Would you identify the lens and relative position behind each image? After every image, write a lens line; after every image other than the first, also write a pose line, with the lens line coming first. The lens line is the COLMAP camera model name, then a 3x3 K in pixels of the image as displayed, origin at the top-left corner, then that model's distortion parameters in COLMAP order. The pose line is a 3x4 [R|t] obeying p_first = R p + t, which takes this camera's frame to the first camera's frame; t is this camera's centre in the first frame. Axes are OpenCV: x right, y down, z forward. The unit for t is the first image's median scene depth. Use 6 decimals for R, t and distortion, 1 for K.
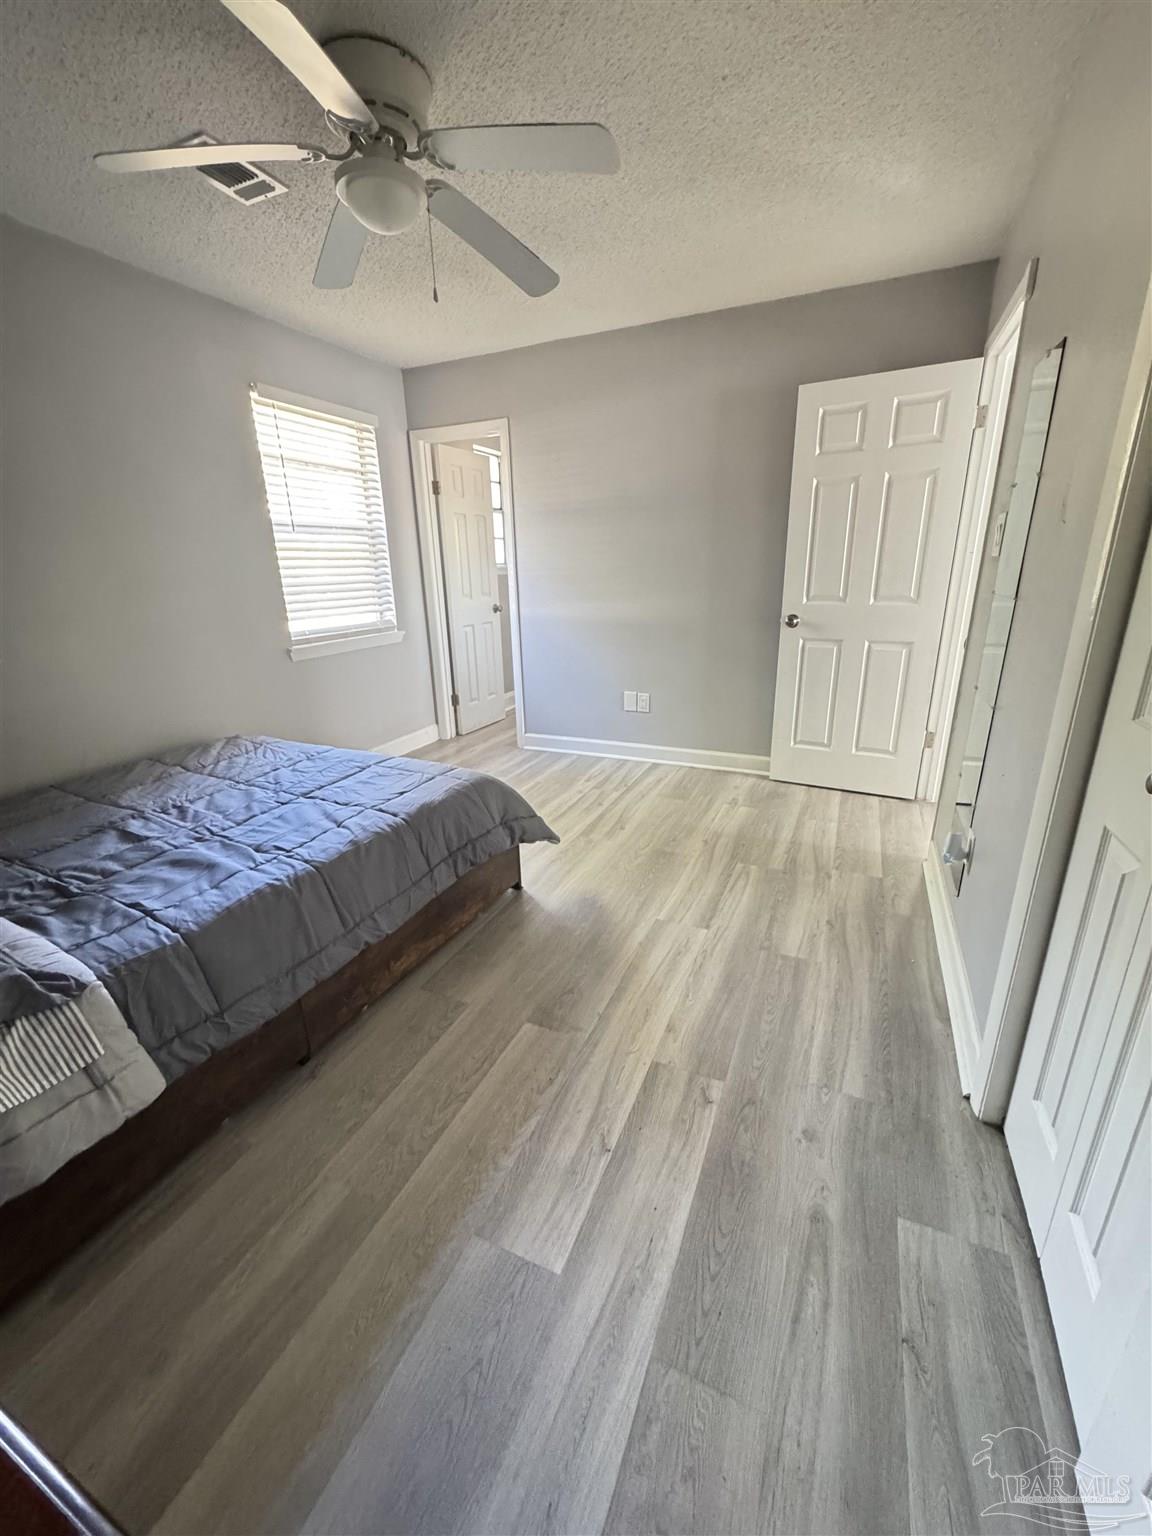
lens RADIAL K [[612.2, 0, 577.6], [0, 612.2, 764.6], [0, 0, 1]] dist [-0.003858, -0.000128]
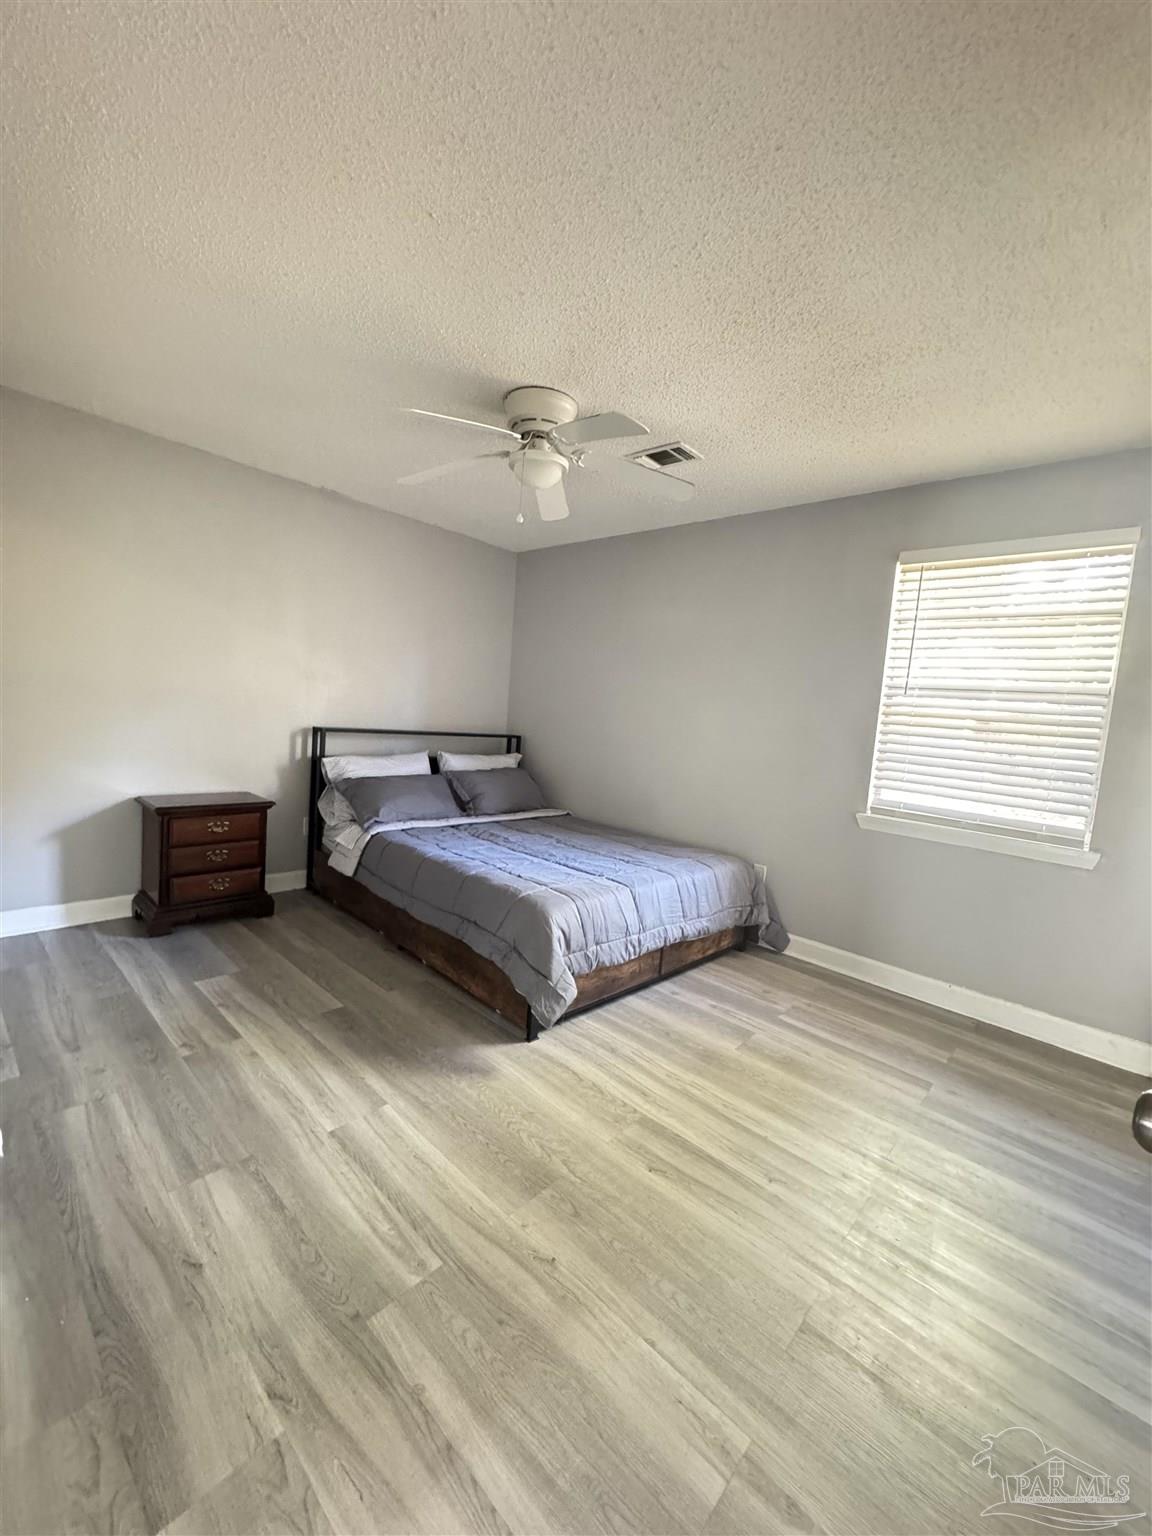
lens RADIAL K [[612.2, 0, 577.6], [0, 612.2, 764.6], [0, 0, 1]] dist [-0.003858, -0.000128]
pose [[-0.311841, 0.085153, -0.946311, 0.817783], [-0.364576, 0.909014, 0.201936, -0.443568], [0.877405, 0.407974, -0.252423, 1.278187]]
